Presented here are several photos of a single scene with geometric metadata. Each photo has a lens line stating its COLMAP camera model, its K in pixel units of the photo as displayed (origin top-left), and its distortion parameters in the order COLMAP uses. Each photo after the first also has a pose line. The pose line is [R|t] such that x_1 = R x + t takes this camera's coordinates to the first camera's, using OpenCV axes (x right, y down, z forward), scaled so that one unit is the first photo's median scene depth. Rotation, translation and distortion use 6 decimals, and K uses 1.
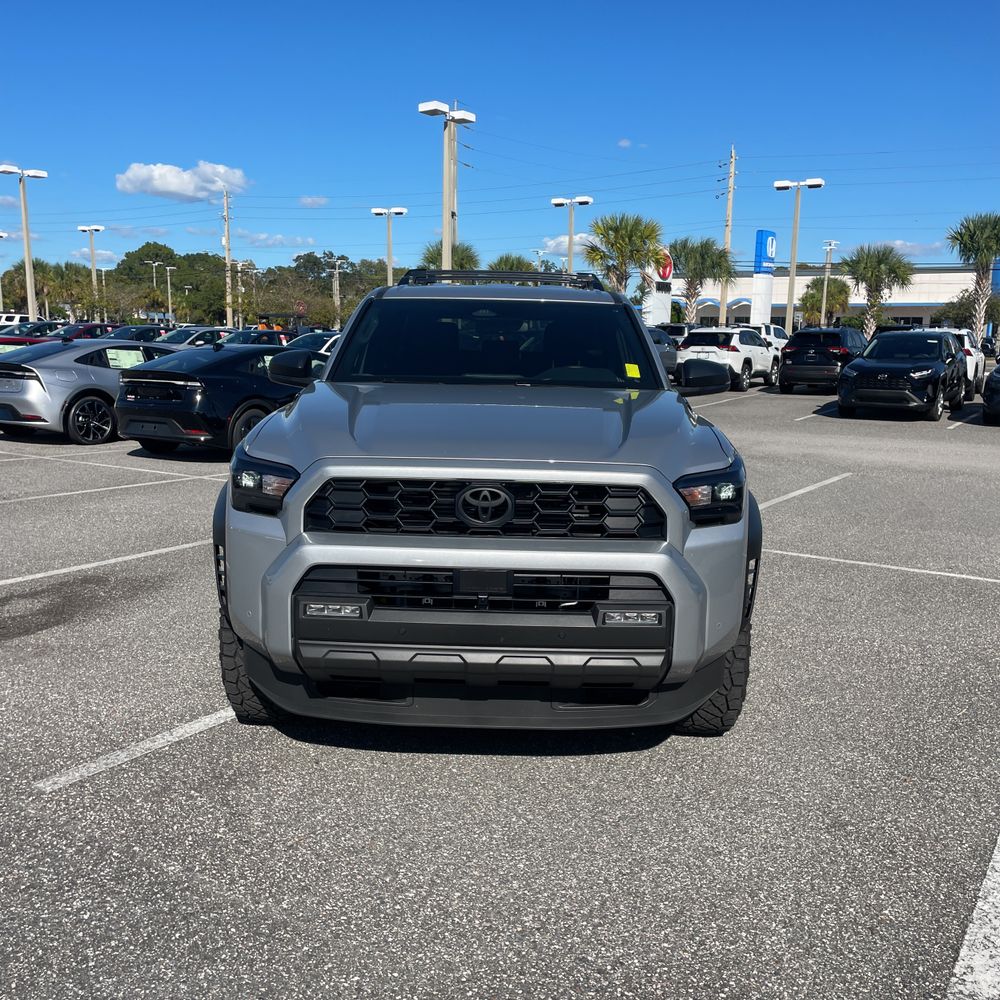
lens RADIAL K [[1011.6, 0, 500.7], [0, 1011.6, 523.8], [0, 0, 1]] dist [0.045650, 0.000000]
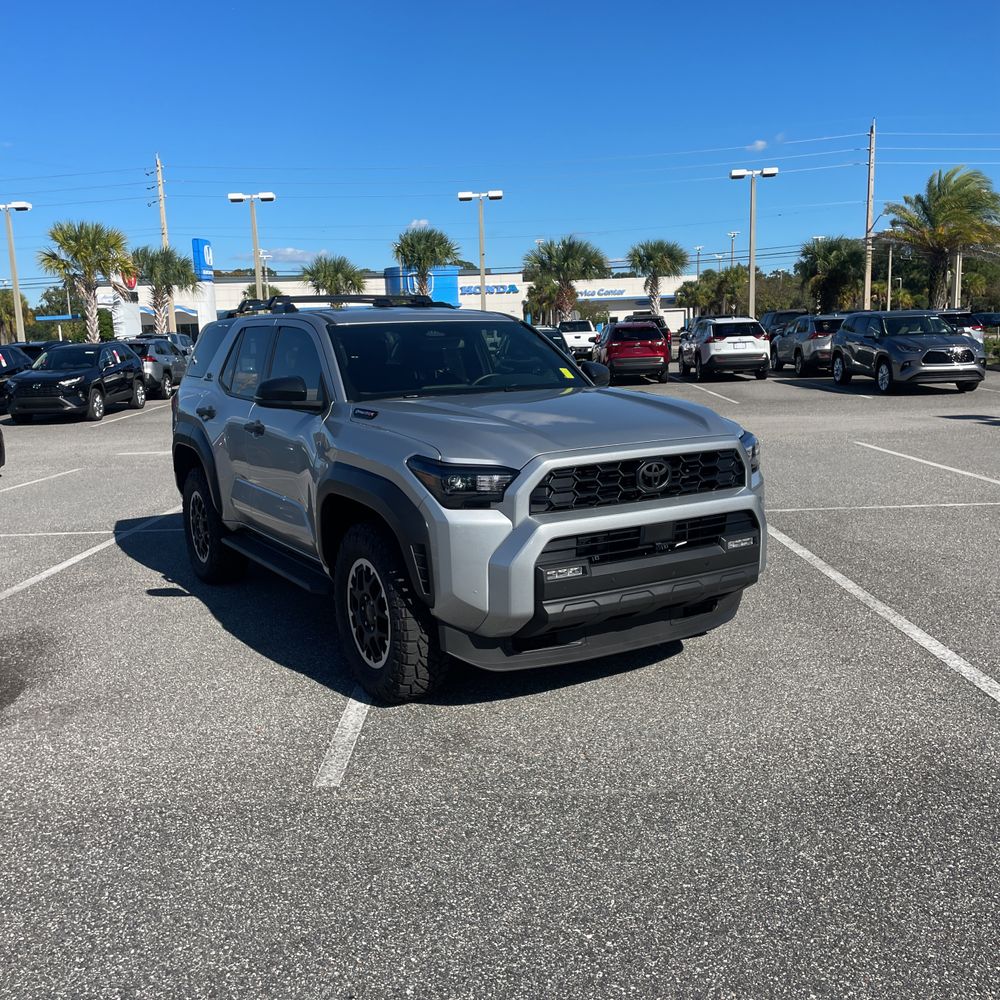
lens RADIAL K [[1011.6, 0, 501.6], [0, 1011.6, 493.7], [0, 0, 1]] dist [0.045650, 0.000000]
pose [[0.849002, -0.127841, 0.512691, -0.615692], [0.144962, 0.989415, 0.006659, -0.022942], [-0.508116, 0.068667, 0.858547, -0.035503]]
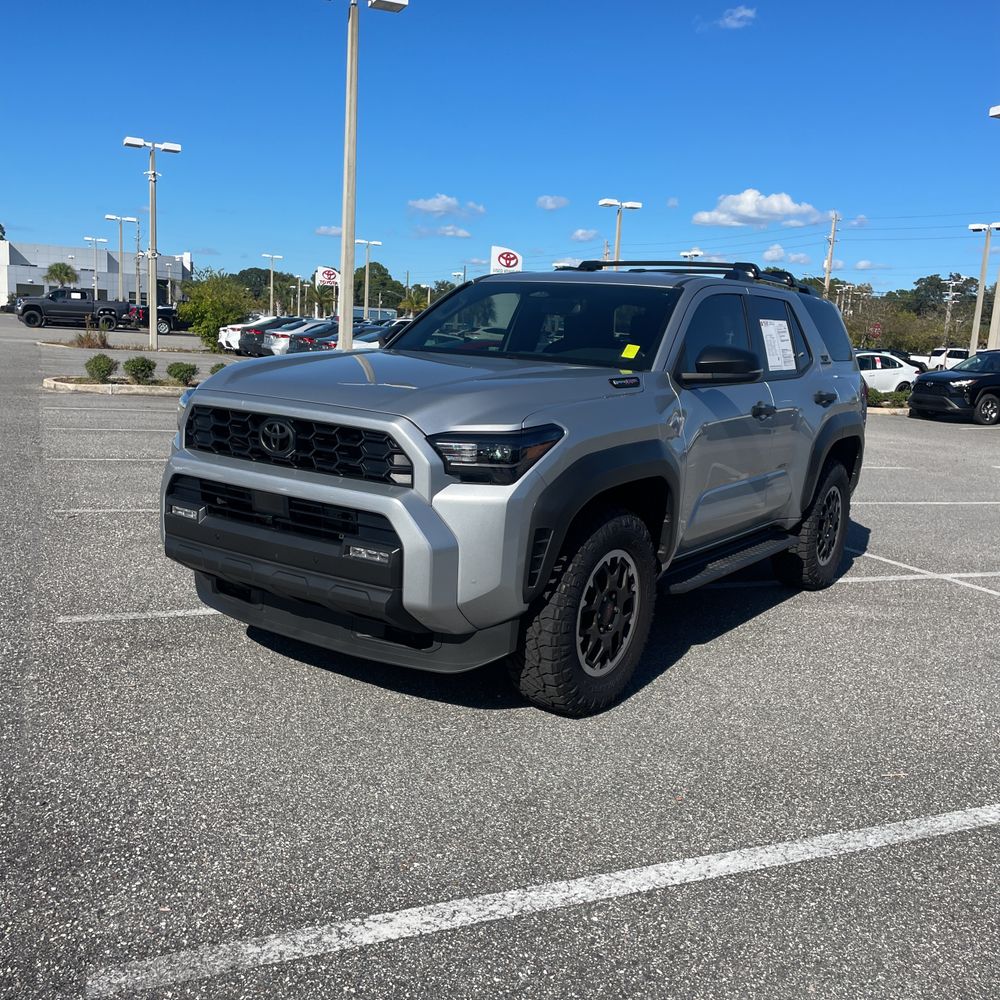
lens RADIAL K [[1011.6, 0, 500.5], [0, 1011.6, 502.3], [0, 0, 1]] dist [0.045650, 0.000000]
pose [[0.833790, 0.122343, -0.538355, 0.581426], [-0.145267, 0.989392, -0.000143, 0.012648], [0.532627, 0.078324, 0.842718, 0.114940]]
